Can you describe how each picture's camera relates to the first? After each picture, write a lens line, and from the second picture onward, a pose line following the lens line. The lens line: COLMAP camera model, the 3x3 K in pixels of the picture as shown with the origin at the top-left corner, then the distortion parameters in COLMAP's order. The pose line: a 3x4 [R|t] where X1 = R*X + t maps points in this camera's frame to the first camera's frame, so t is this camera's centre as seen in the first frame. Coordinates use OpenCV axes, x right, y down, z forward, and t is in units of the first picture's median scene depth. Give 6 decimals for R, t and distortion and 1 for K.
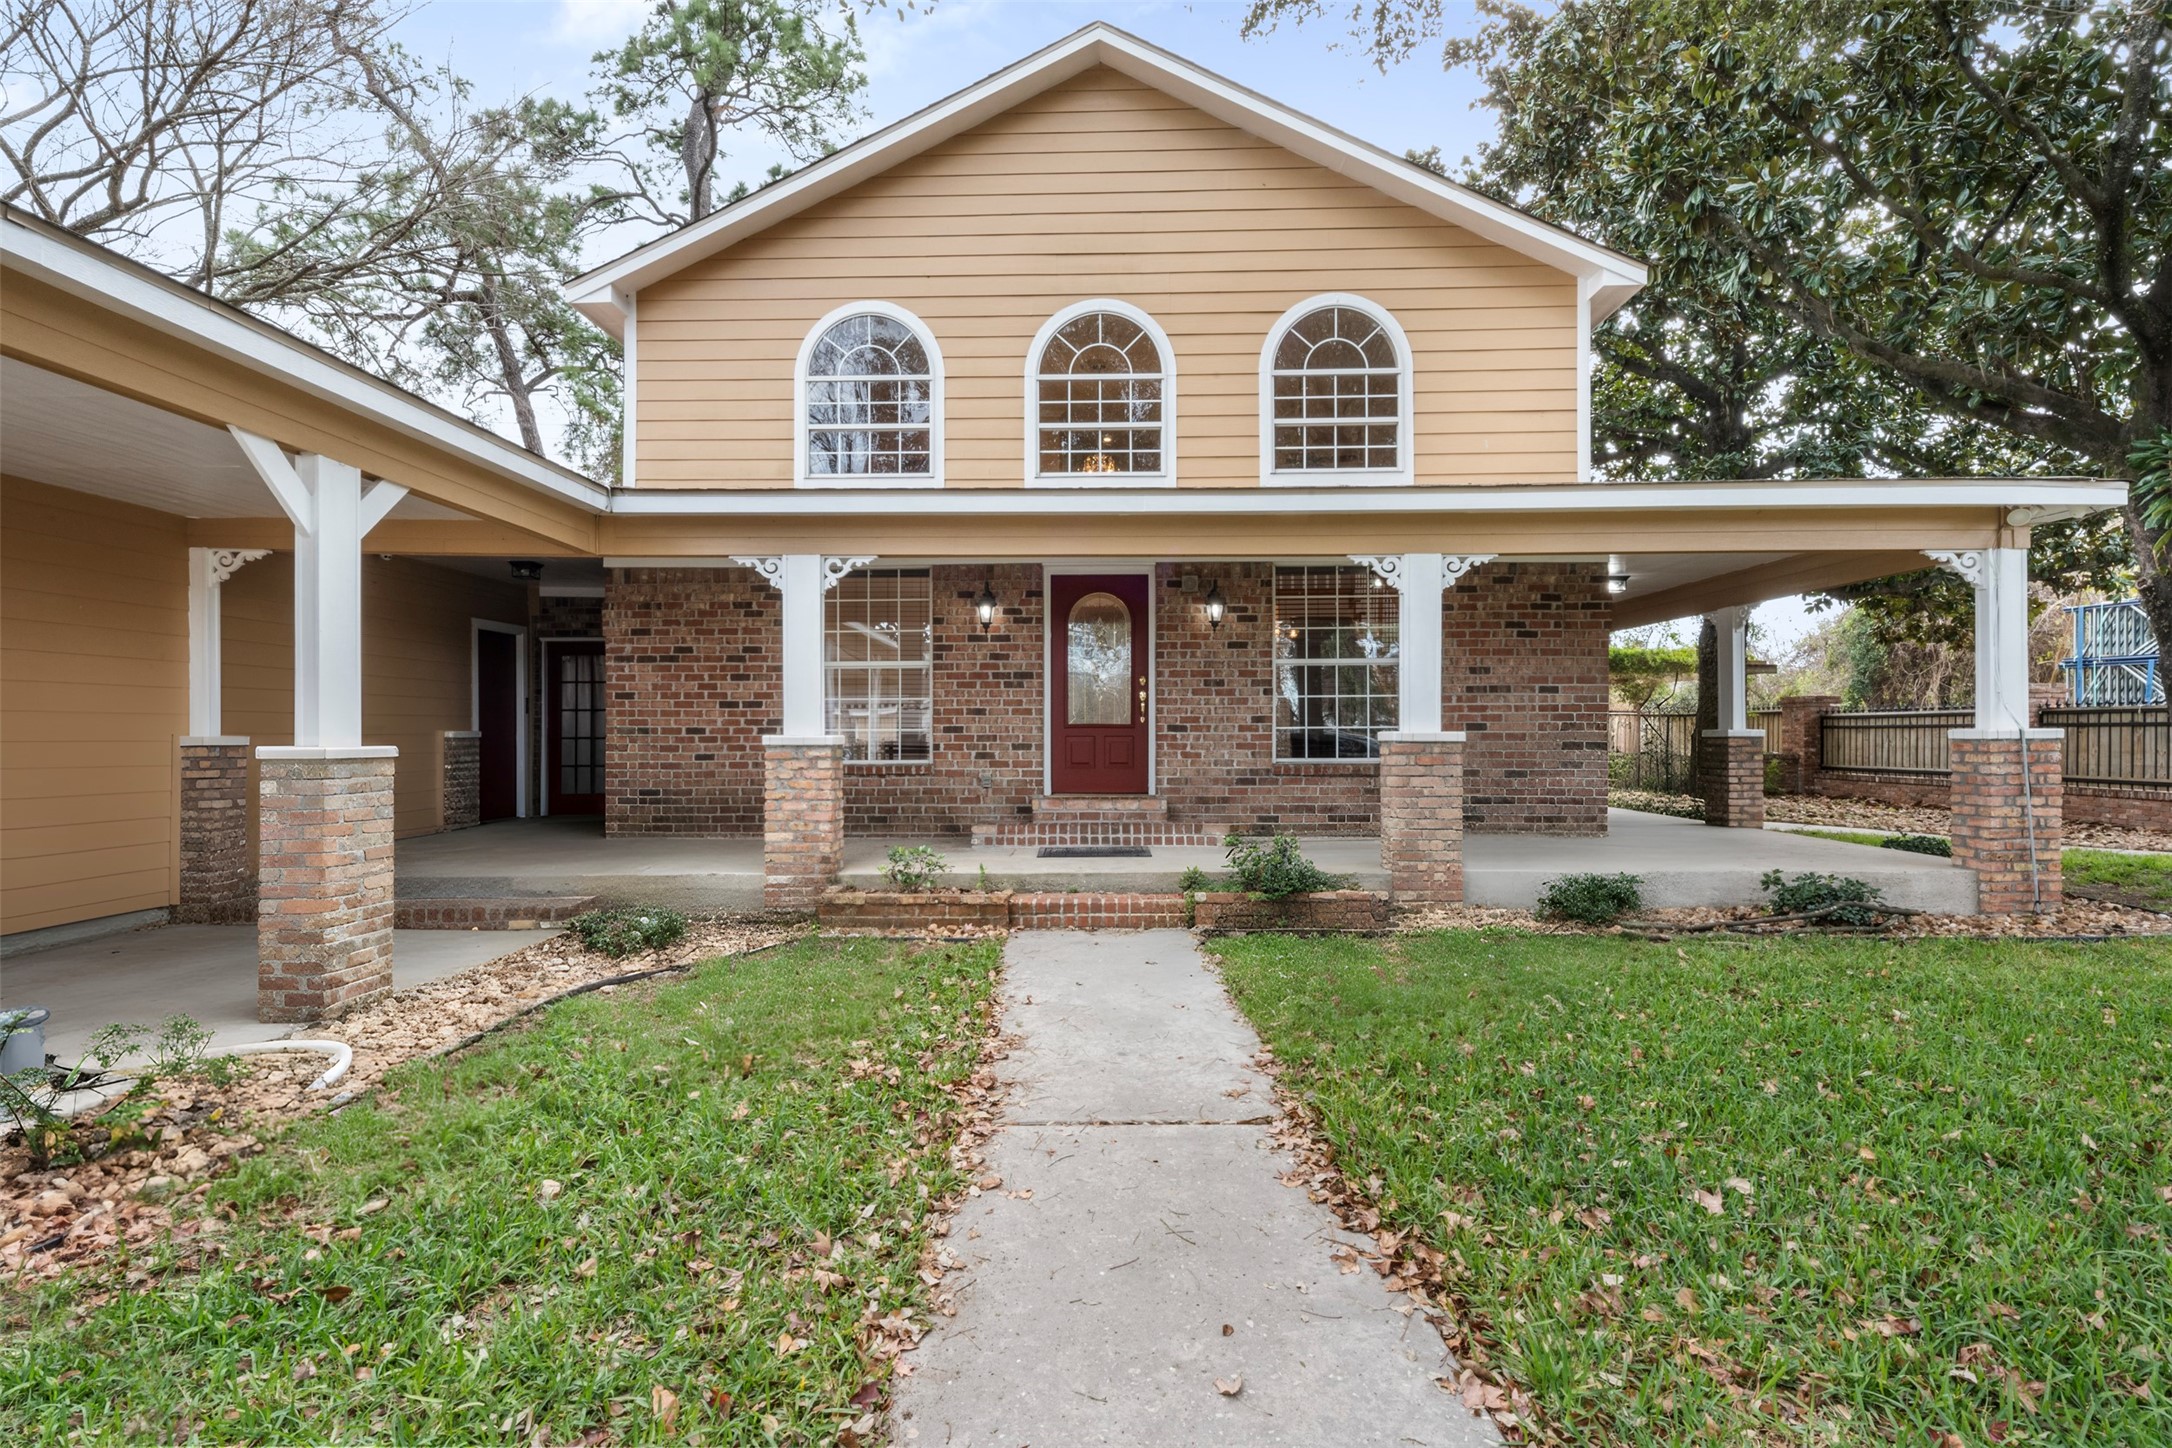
lens RADIAL K [[1021.5, 0, 1082.4], [0, 1021.5, 720.3], [0, 0, 1]] dist [-0.001635, -0.001623]
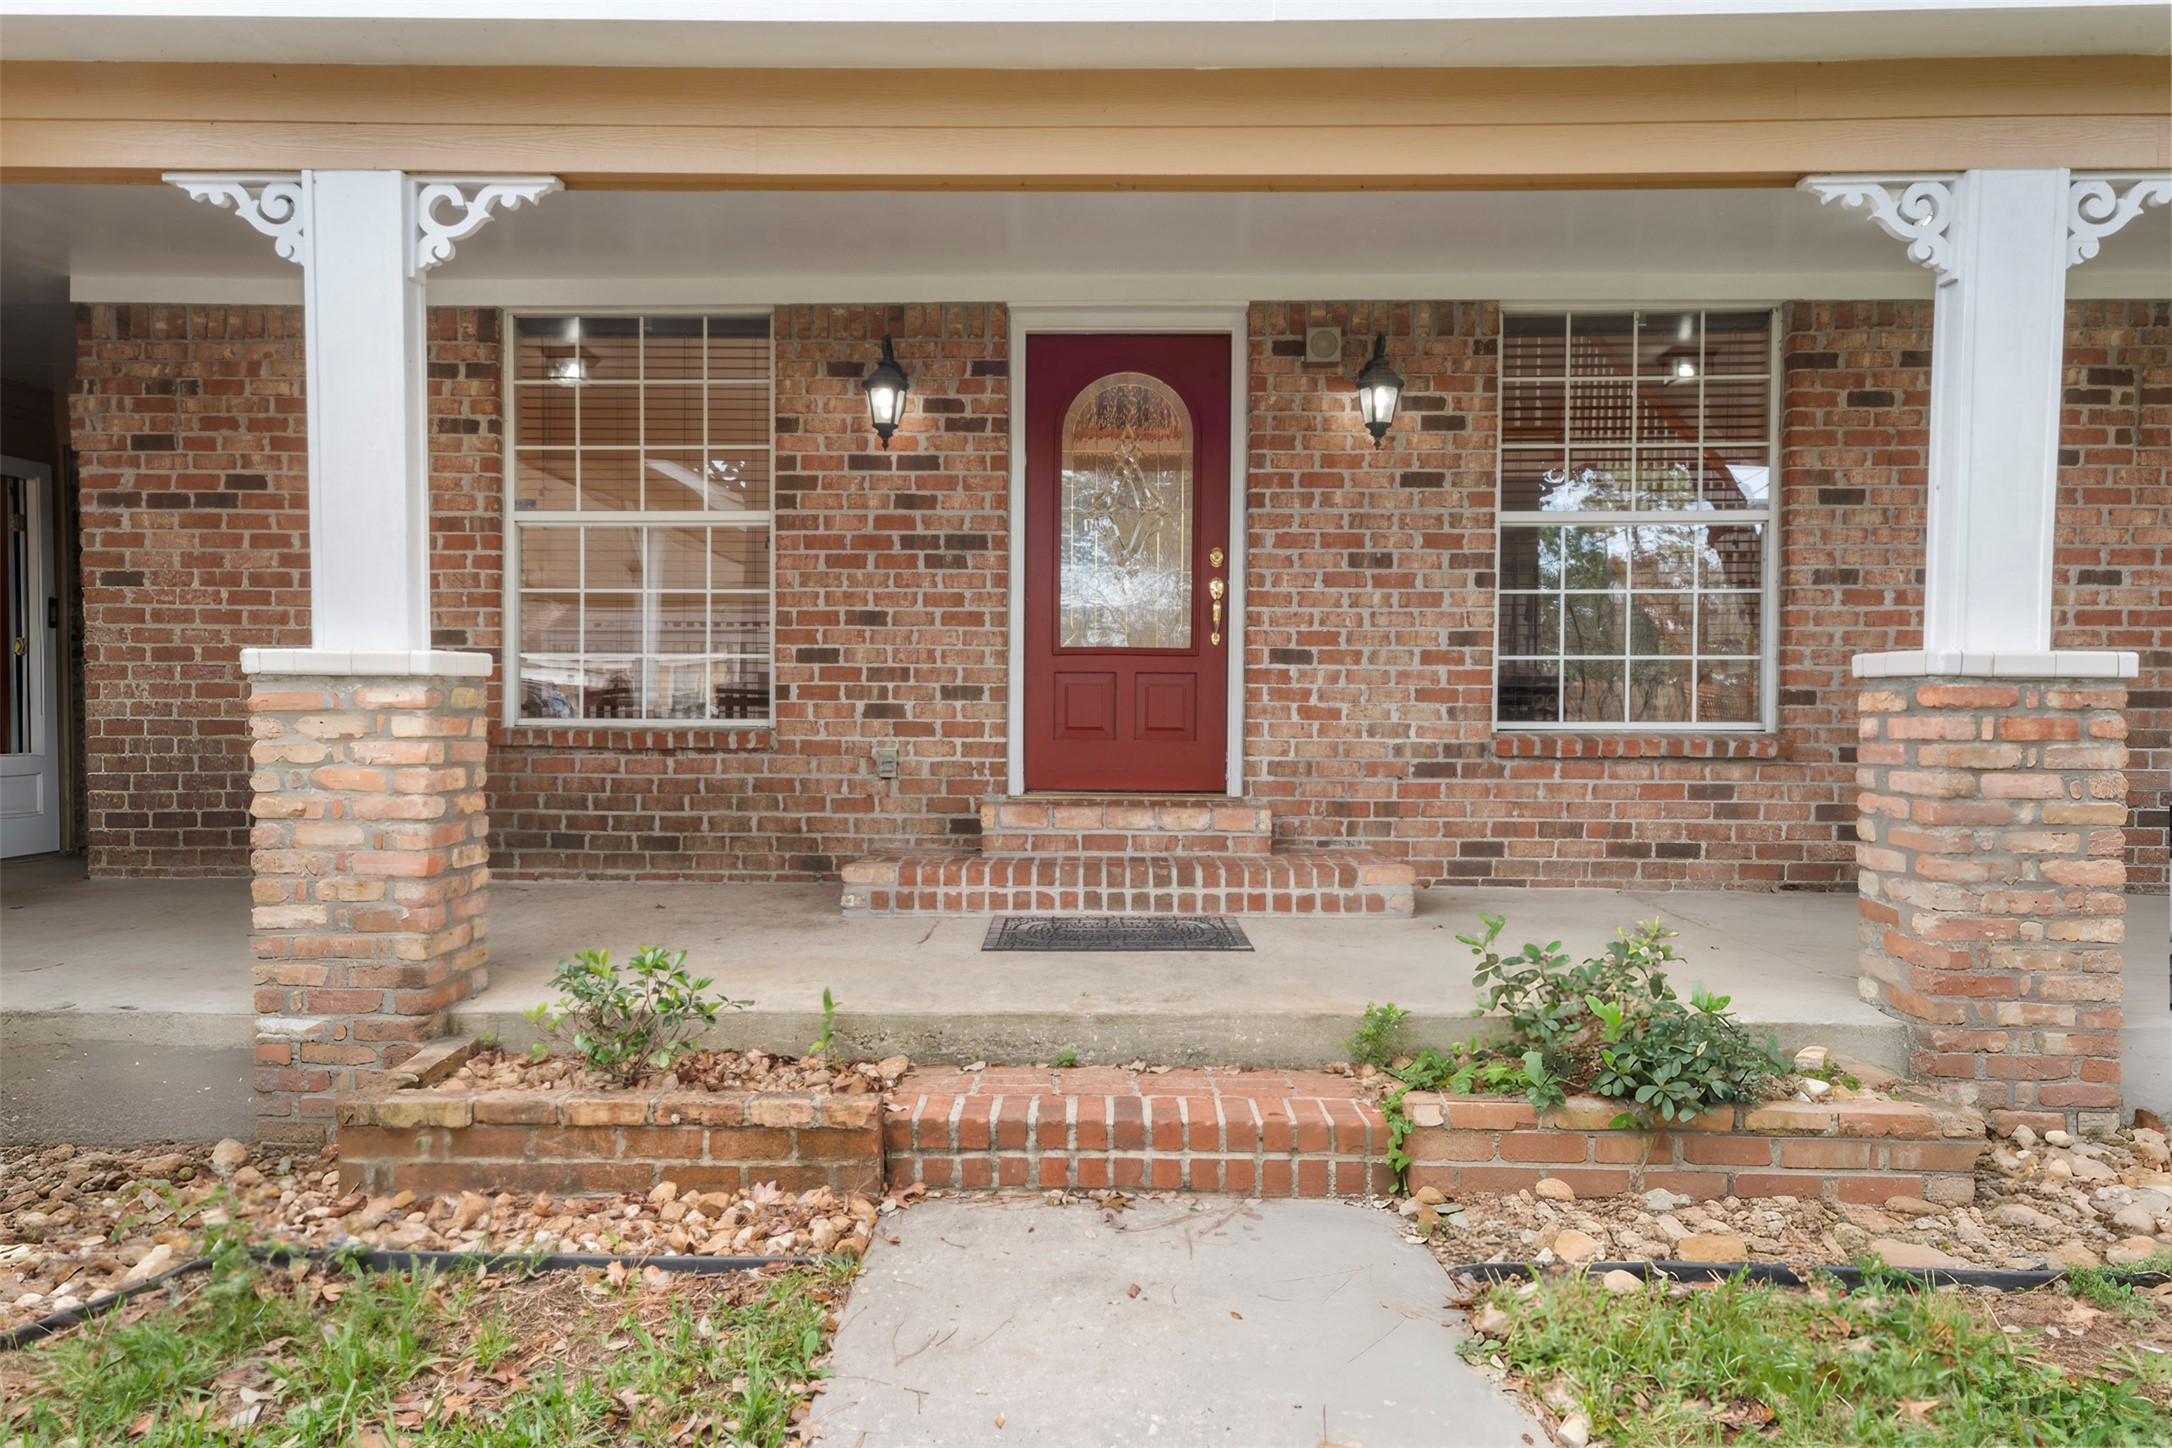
lens RADIAL K [[1308.1, 0, 1086.7], [0, 1308.1, 717.7], [0, 0, 1]] dist [-0.001742, -0.000283]
pose [[0.999967, 0.007950, 0.001402, -0.002130], [-0.007993, 0.999396, 0.033808, 0.016616], [-0.001132, -0.033818, 0.999427, 0.397203]]
